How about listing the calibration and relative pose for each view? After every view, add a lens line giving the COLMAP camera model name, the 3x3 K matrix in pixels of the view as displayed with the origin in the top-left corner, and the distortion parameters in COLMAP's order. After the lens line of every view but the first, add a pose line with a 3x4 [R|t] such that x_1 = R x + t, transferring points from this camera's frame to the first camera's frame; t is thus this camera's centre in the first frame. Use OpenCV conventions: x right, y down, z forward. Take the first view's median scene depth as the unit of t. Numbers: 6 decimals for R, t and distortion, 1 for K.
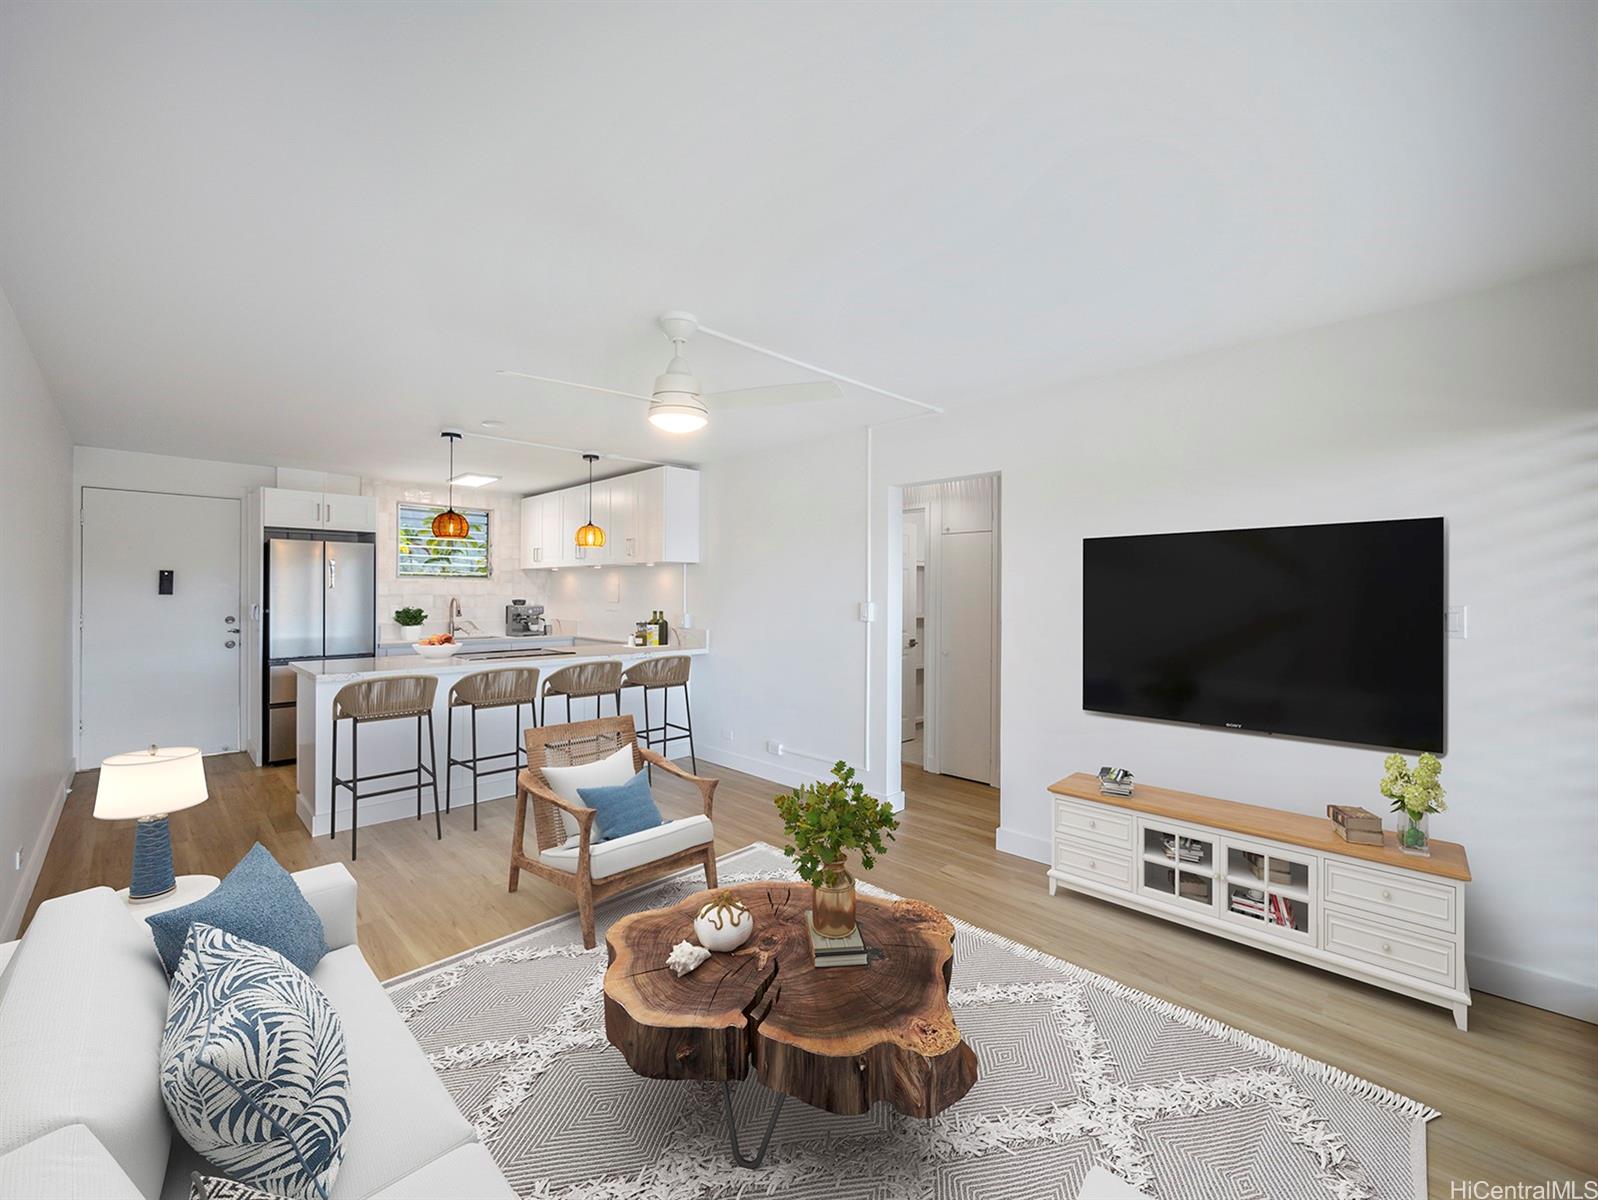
lens RADIAL K [[650.6, 0, 798.7], [0, 650.6, 593.6], [0, 0, 1]] dist [-0.000081, -0.000002]
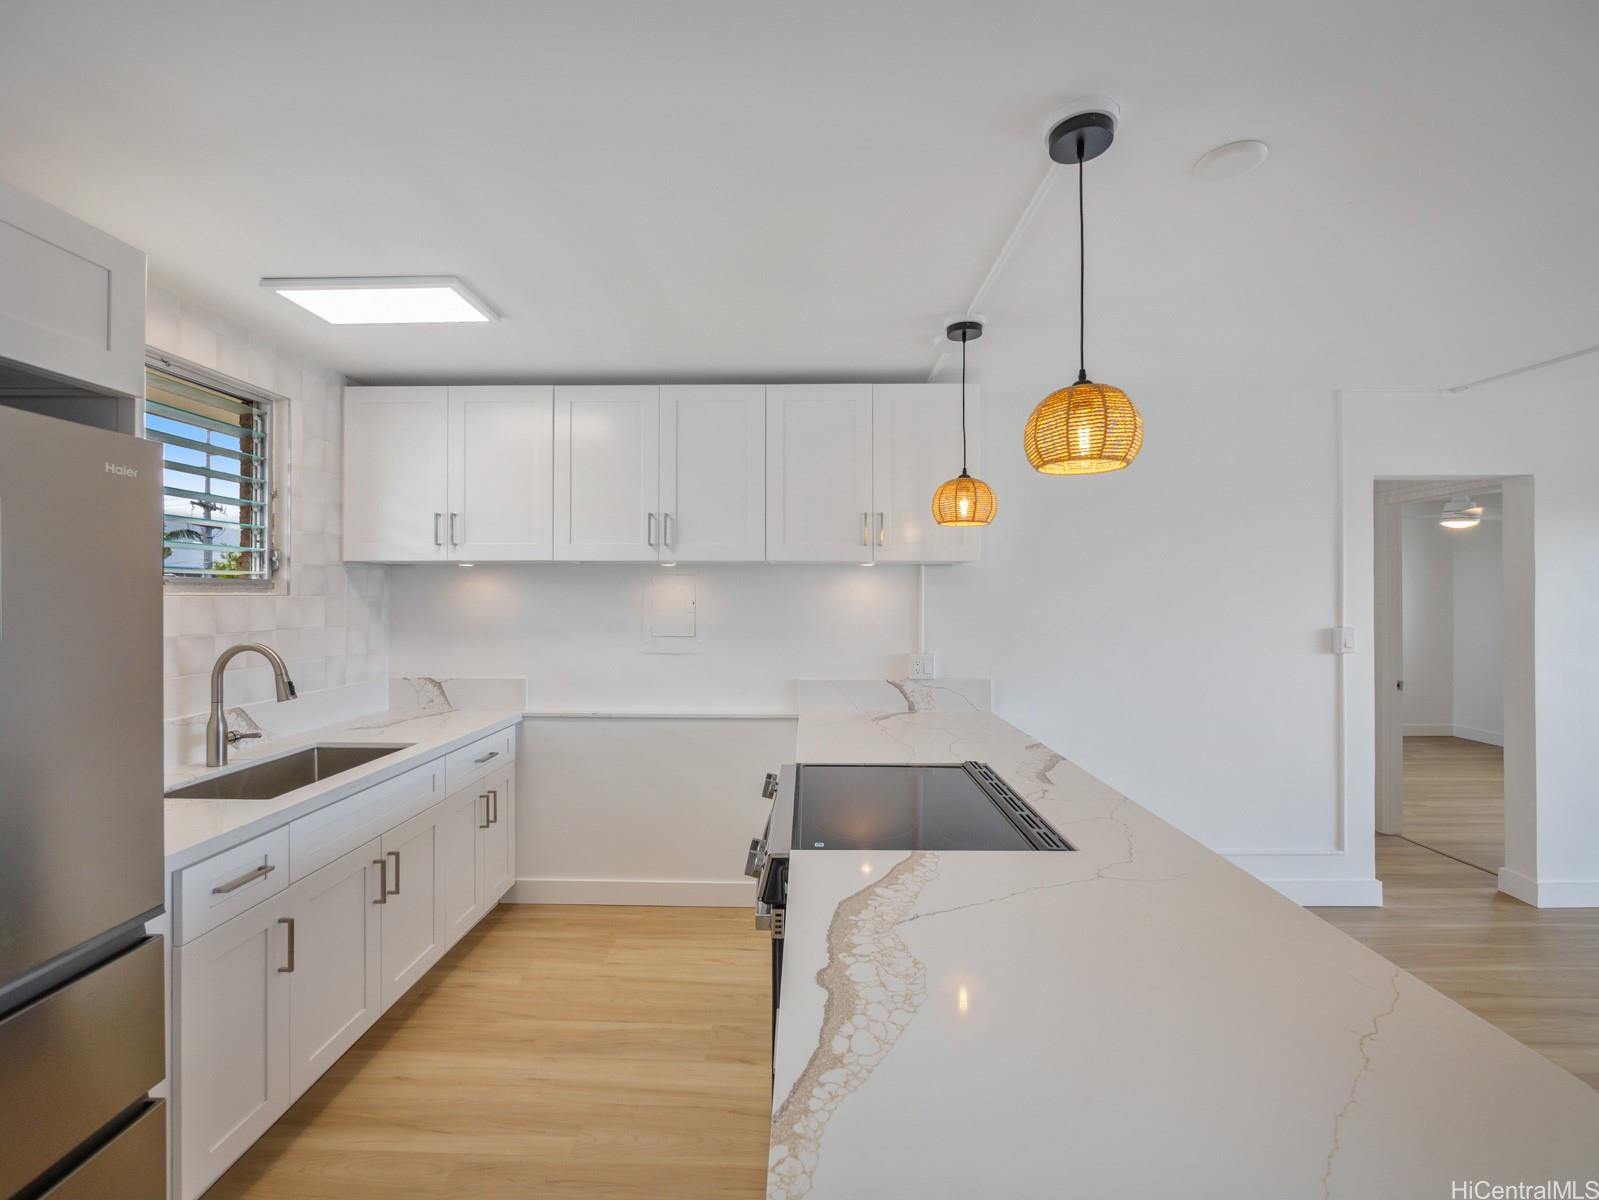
lens RADIAL K [[651.1, 0, 798.7], [0, 651.1, 596.0], [0, 0, 1]] dist [0.000139, 0.000014]
pose [[0.719561, -0.000346, 0.694429, -0.515630], [0.003457, 0.999989, -0.003084, -0.014244], [-0.694420, 0.004620, 0.719555, 0.529836]]
